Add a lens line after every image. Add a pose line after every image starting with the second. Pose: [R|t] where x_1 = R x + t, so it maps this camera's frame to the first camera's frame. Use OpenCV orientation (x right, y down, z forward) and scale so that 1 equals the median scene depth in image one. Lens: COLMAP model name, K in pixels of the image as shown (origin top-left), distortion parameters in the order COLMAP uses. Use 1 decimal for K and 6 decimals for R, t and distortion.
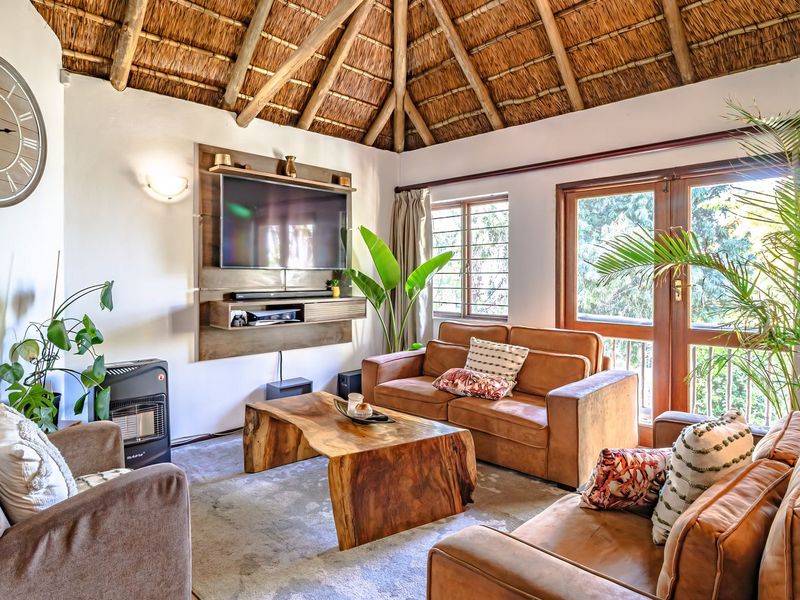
lens RADIAL K [[497.2, 0, 394.0], [0, 497.2, 298.7], [0, 0, 1]] dist [-0.000566, -0.010257]
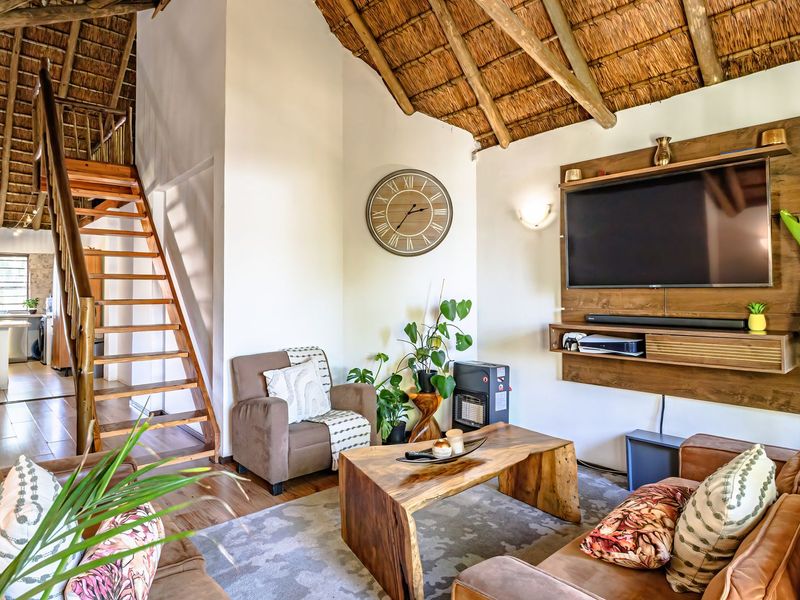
lens RADIAL K [[497.2, 0, 404.7], [0, 497.2, 292.4], [0, 0, 1]] dist [-0.000566, -0.010257]
pose [[-0.069785, 0.001131, -0.997561, 0.669478], [-0.040075, 0.999189, 0.003936, -0.045292], [0.996757, 0.040252, -0.069683, 0.782630]]
